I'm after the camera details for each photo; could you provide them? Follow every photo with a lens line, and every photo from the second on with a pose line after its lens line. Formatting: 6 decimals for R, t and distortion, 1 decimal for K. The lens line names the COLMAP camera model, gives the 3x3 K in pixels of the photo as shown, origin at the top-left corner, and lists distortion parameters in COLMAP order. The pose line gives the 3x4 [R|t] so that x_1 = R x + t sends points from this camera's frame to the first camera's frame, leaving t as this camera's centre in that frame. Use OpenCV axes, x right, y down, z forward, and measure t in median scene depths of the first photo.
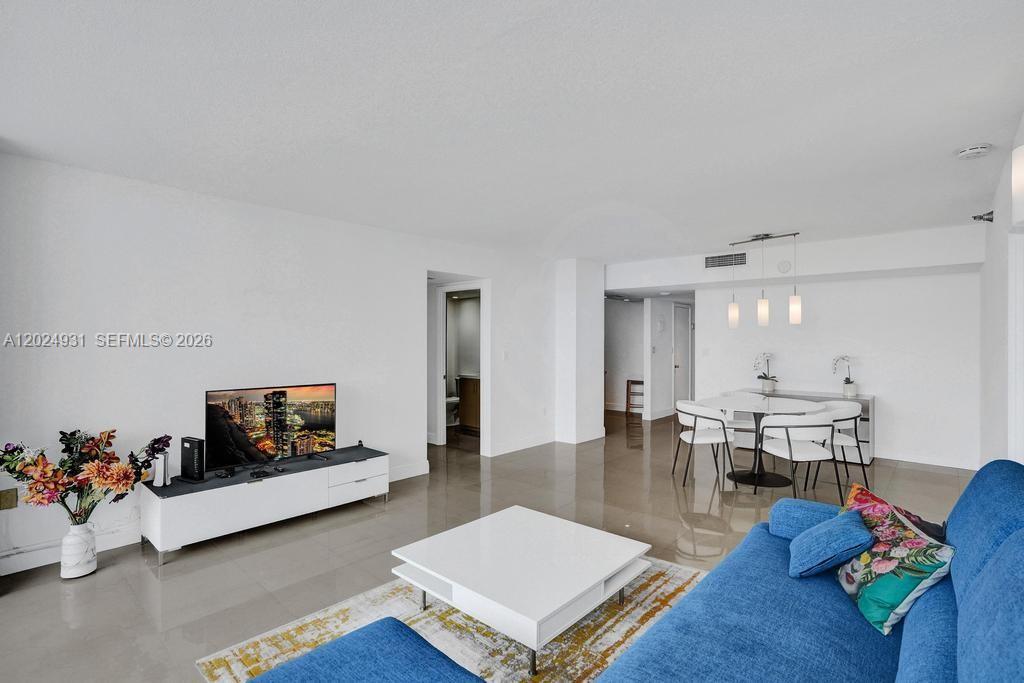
lens RADIAL K [[494.8, 0, 507.0], [0, 494.8, 339.0], [0, 0, 1]] dist [-0.029088, 0.000941]
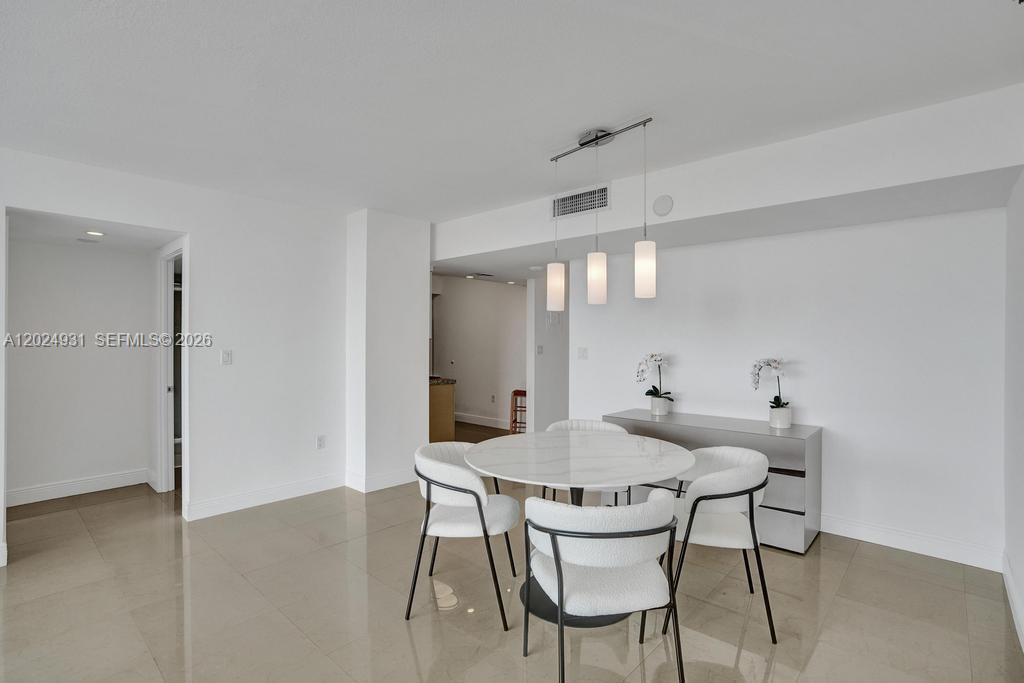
lens RADIAL K [[483.4, 0, 512.2], [0, 483.4, 346.8], [0, 0, 1]] dist [-0.016761, 0.000523]
pose [[0.999989, 0.004274, 0.001807, 0.360035], [-0.004298, 0.999900, 0.013470, 0.011151], [-0.001749, -0.013477, 0.999908, 0.398597]]
